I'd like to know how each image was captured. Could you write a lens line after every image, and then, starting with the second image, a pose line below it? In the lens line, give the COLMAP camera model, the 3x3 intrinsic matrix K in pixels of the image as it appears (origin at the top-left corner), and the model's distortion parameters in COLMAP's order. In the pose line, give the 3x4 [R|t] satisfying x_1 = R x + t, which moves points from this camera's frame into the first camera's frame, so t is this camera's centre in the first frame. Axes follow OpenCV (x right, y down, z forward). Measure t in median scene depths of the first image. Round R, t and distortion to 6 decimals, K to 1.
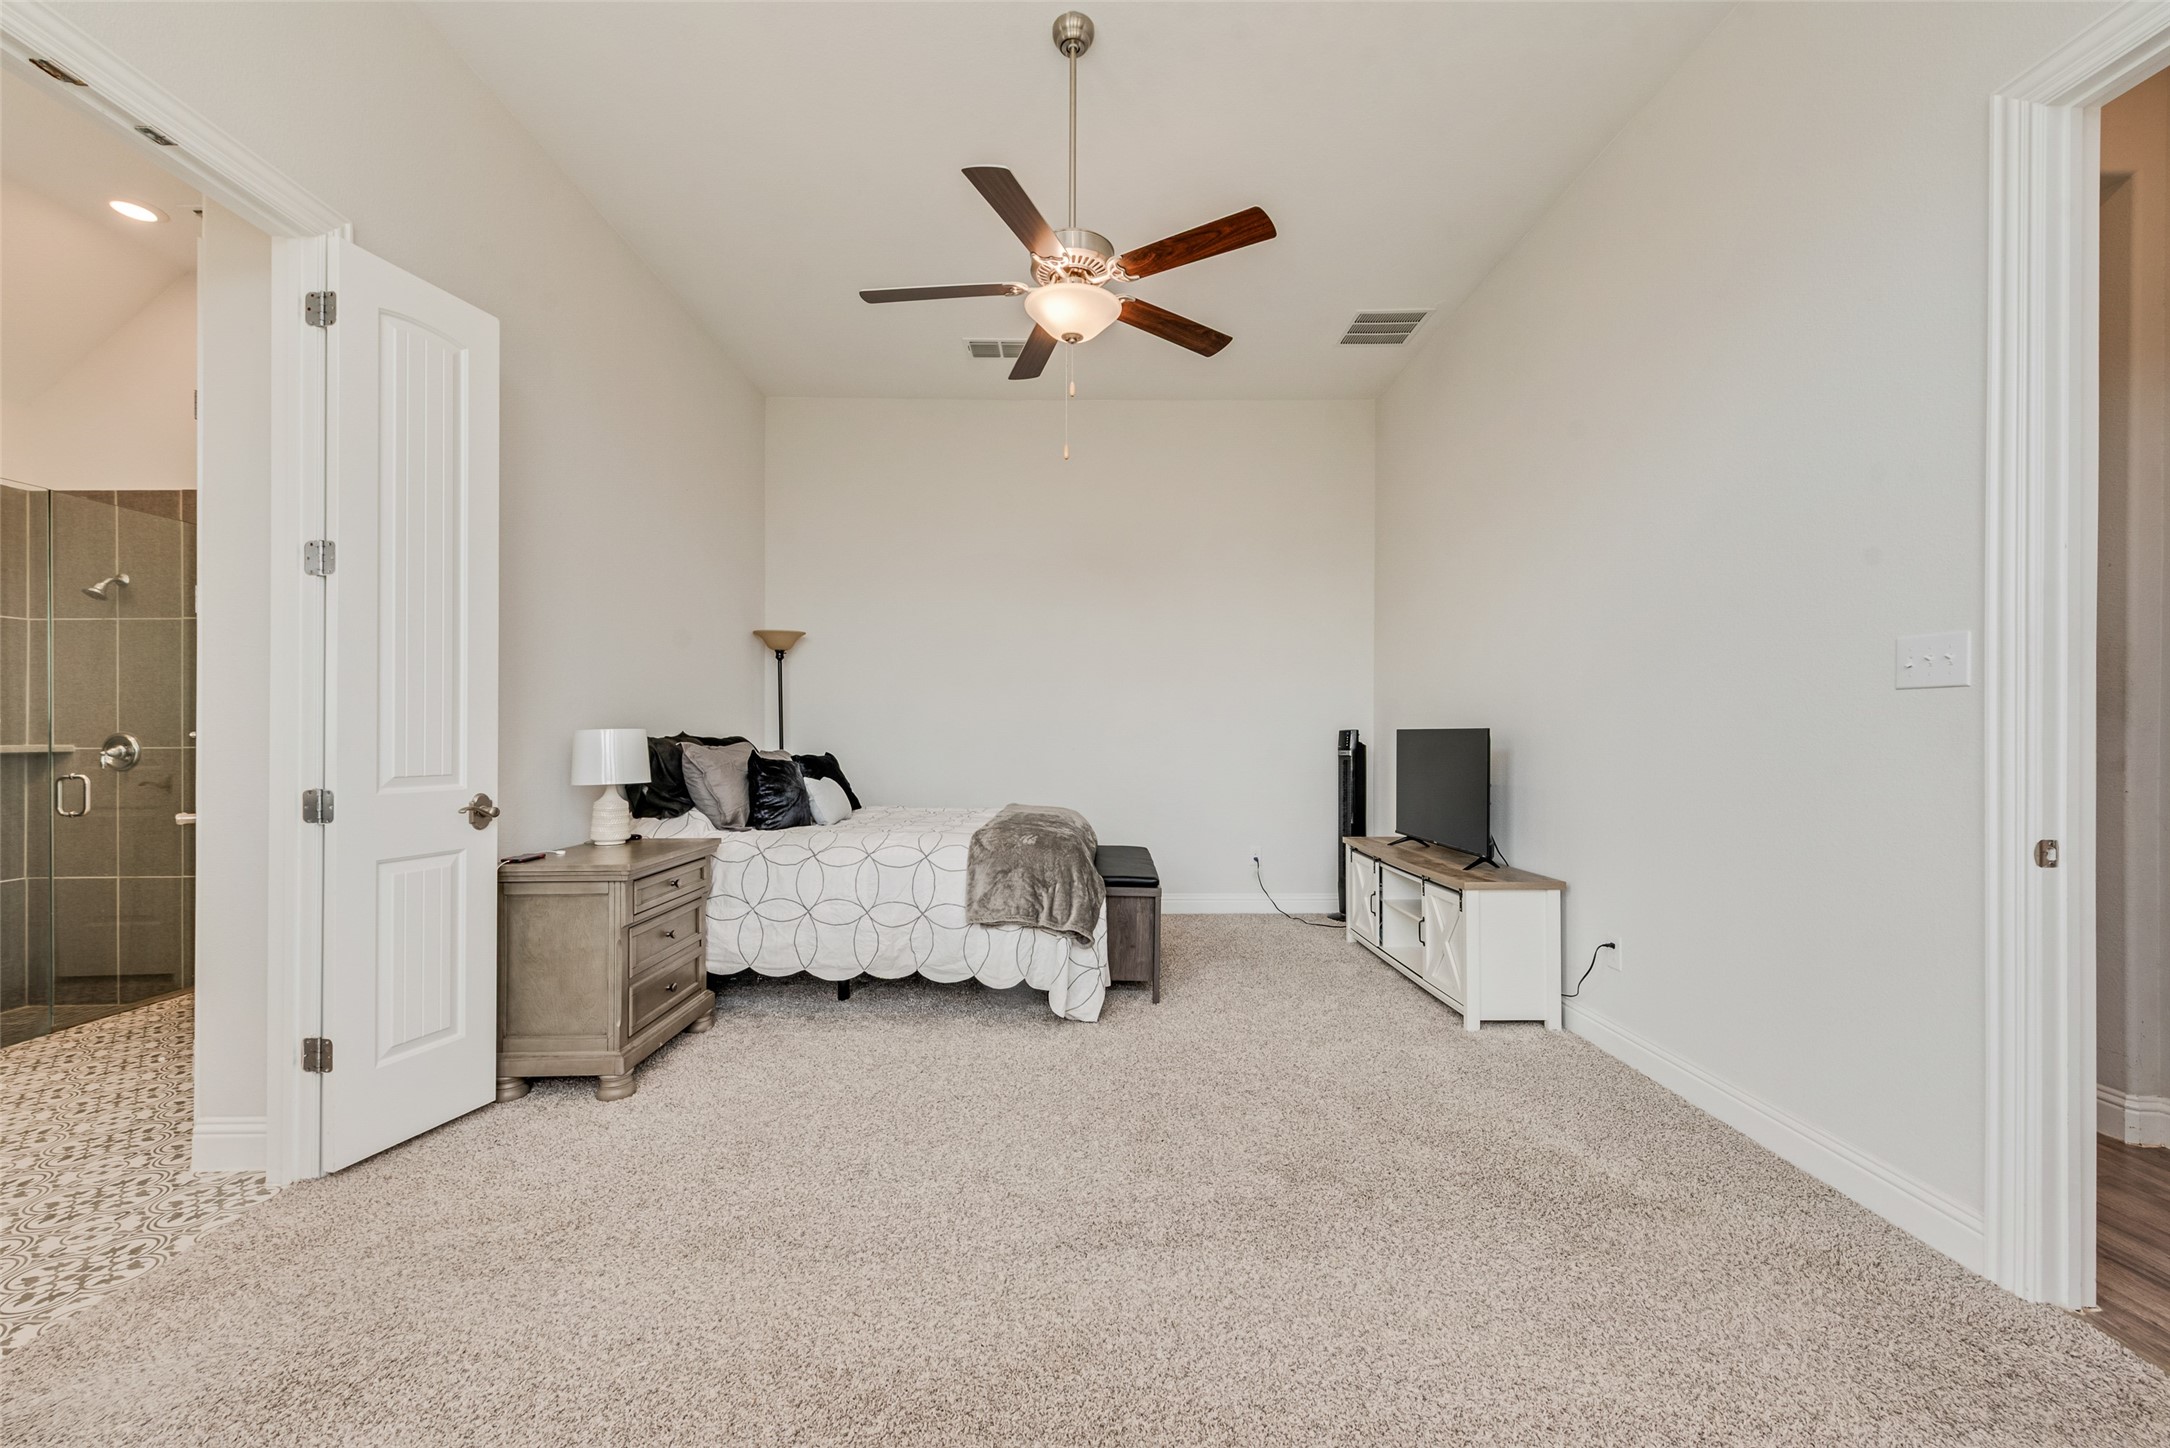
lens RADIAL K [[851.4, 0, 1076.5], [0, 851.4, 721.4], [0, 0, 1]] dist [0.009752, -0.002775]
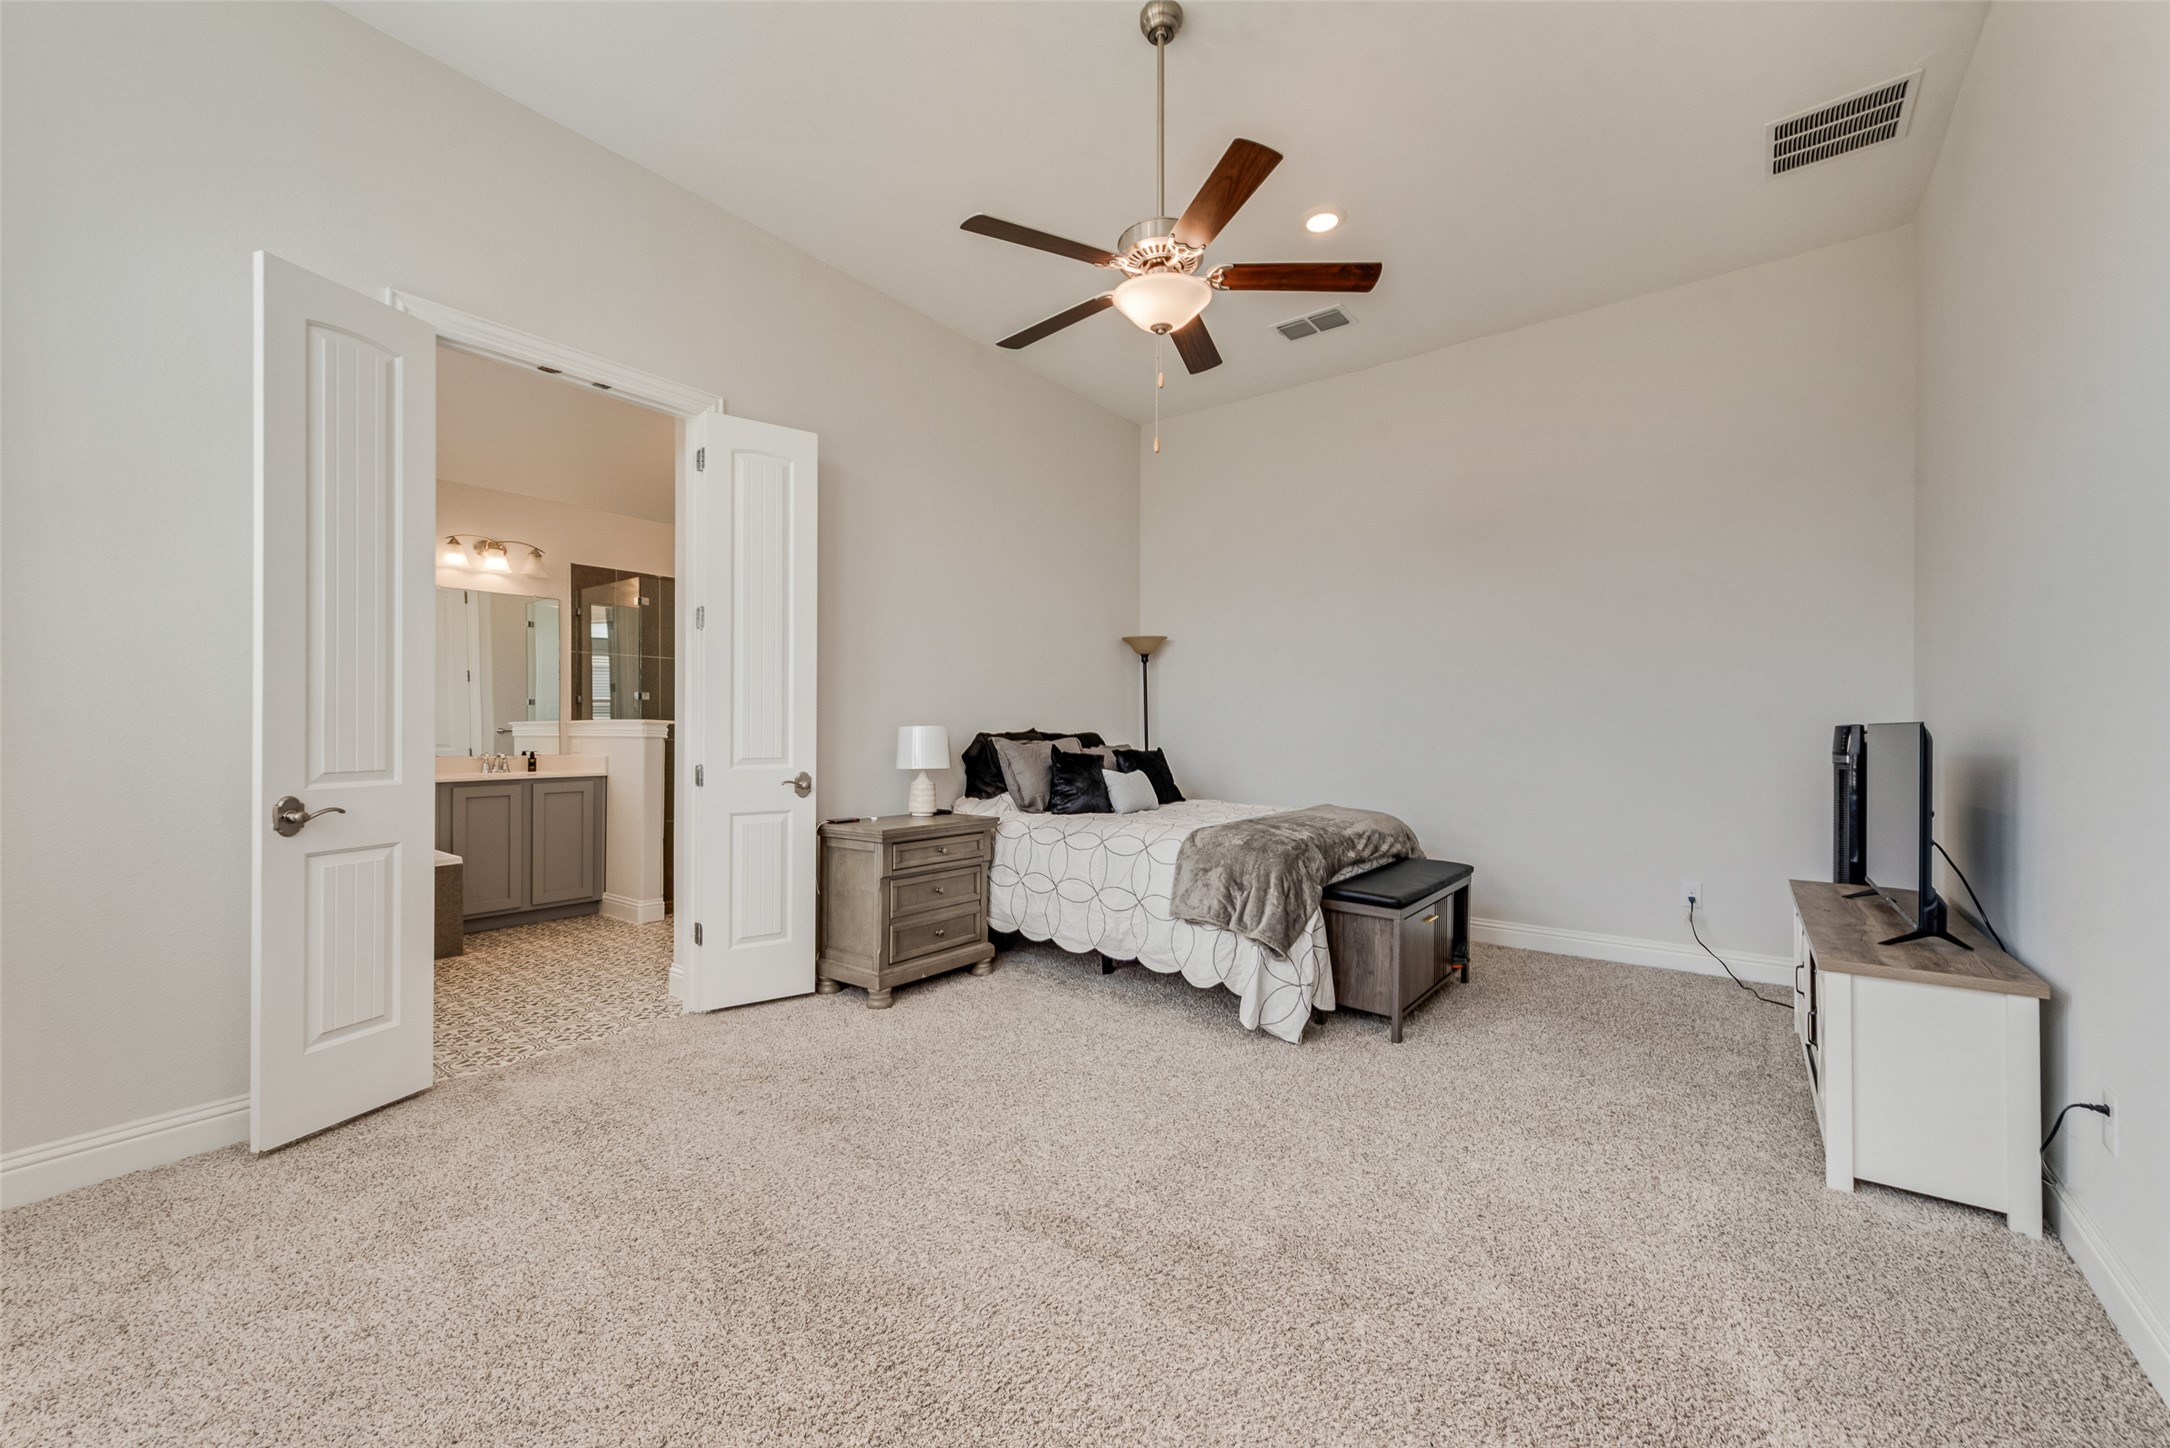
lens RADIAL K [[851.4, 0, 1073.9], [0, 851.4, 714.3], [0, 0, 1]] dist [0.009752, -0.002775]
pose [[0.784994, -0.010450, -0.619416, 0.413730], [0.008058, 0.999945, -0.006658, 0.001654], [0.619451, 0.000235, 0.785035, 0.130934]]
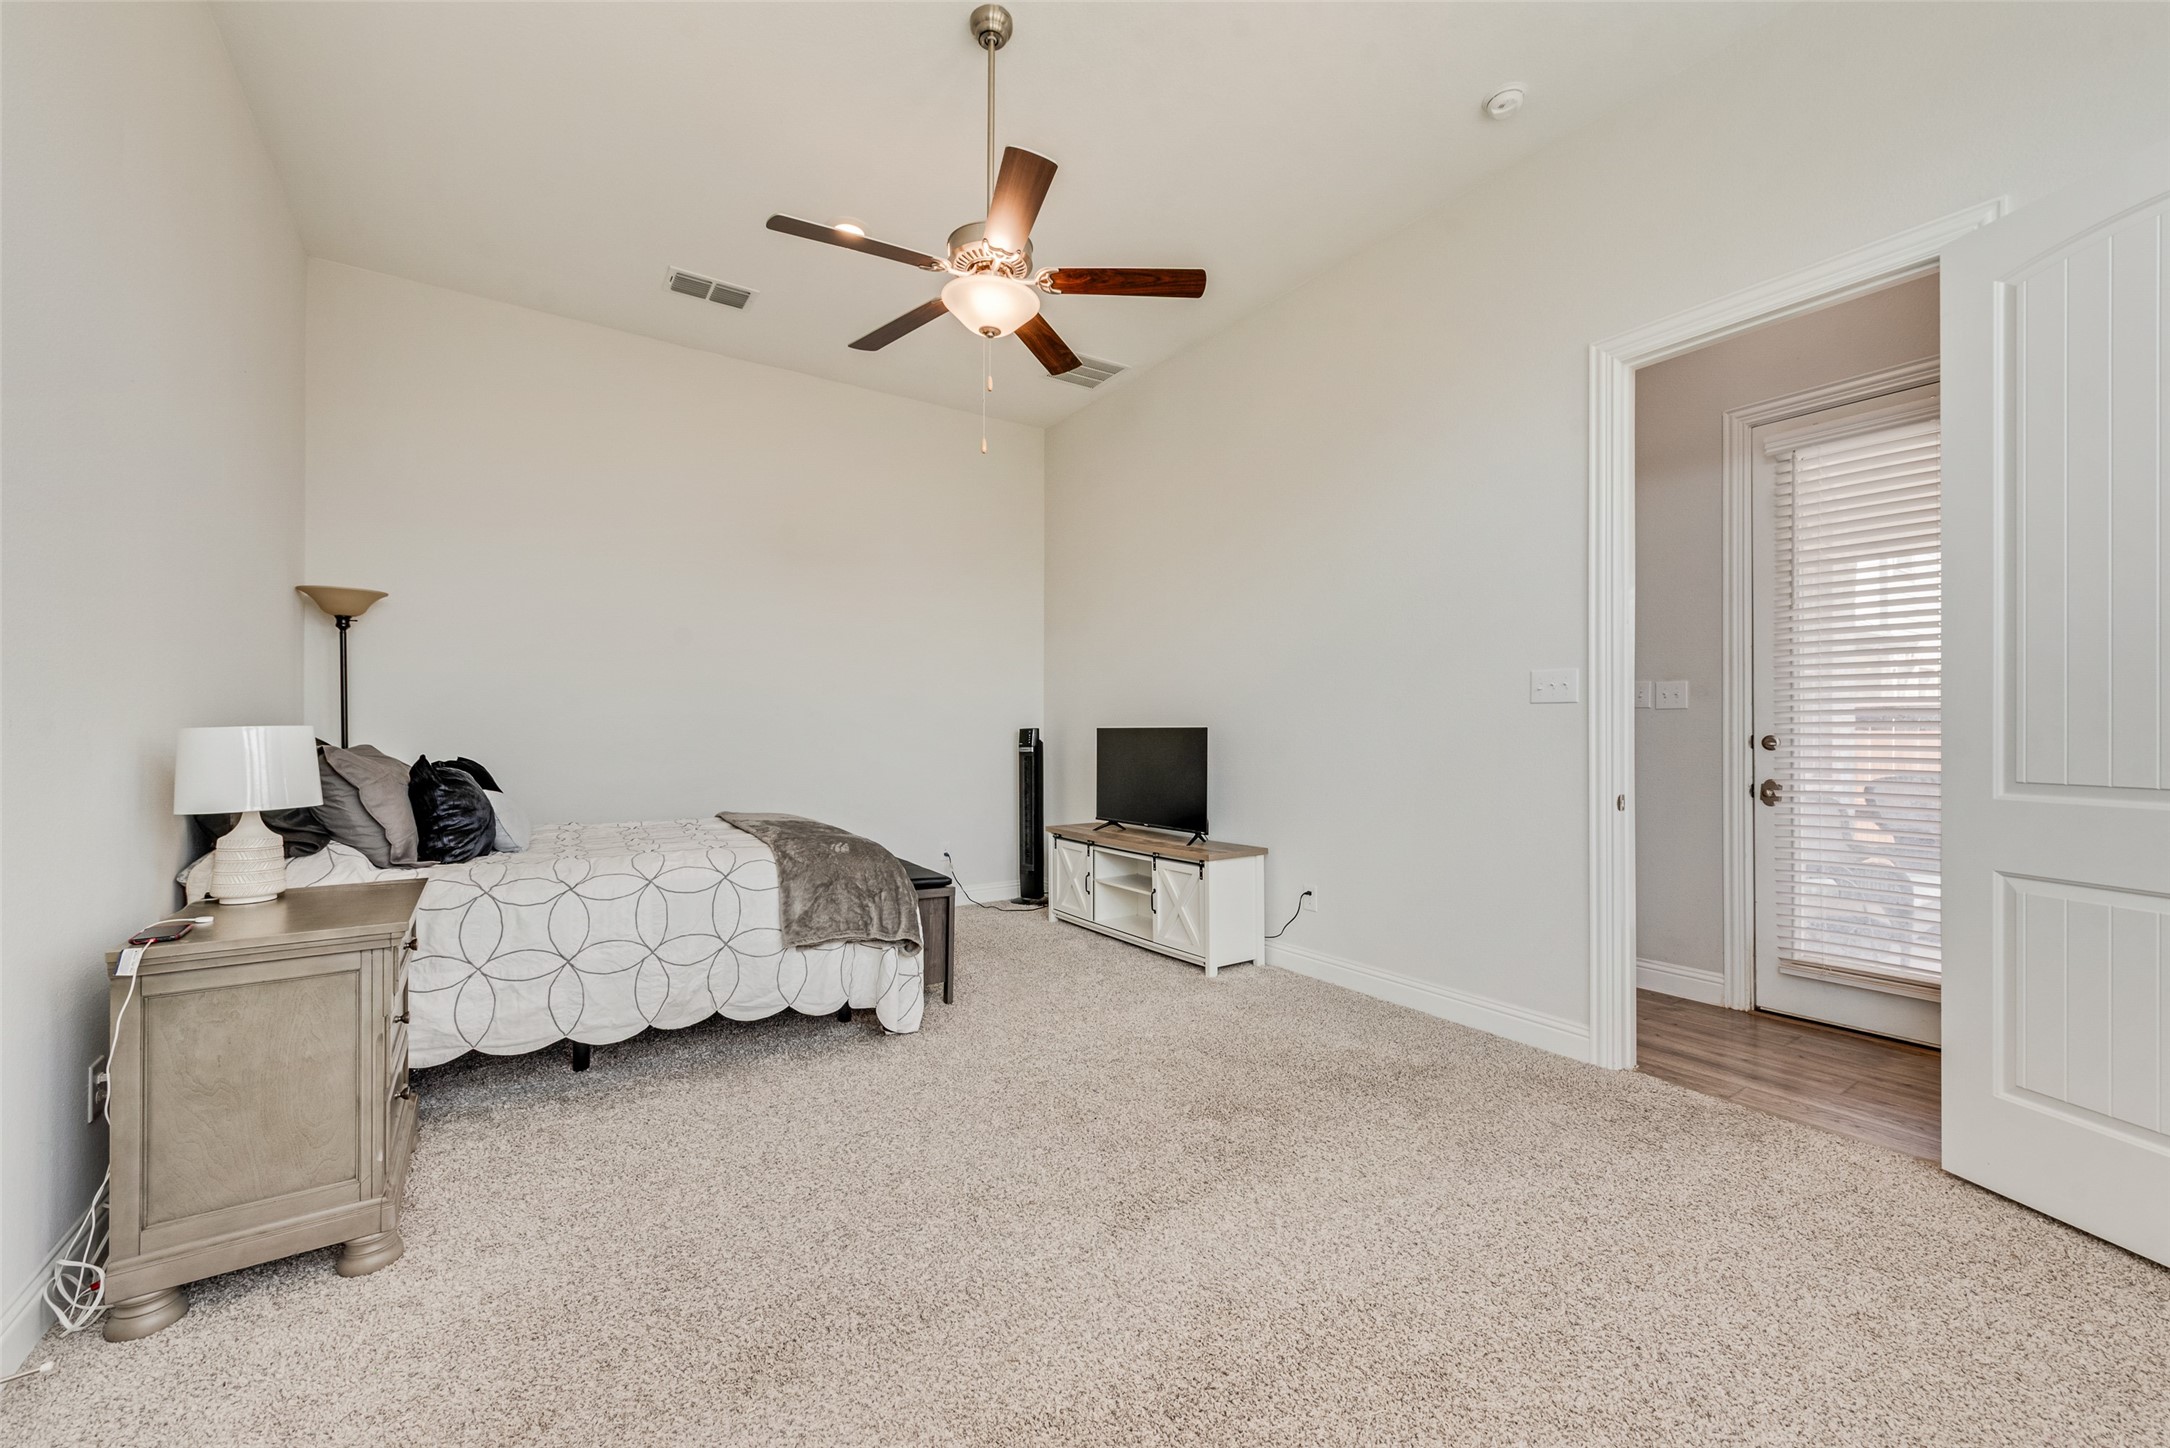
lens RADIAL K [[851.4, 0, 1076.3], [0, 851.4, 715.2], [0, 0, 1]] dist [0.009752, -0.002775]
pose [[0.835329, 0.009462, 0.549669, -0.365236], [-0.007231, 0.999954, -0.006224, -0.000303], [-0.549703, 0.001225, 0.835359, 0.095615]]
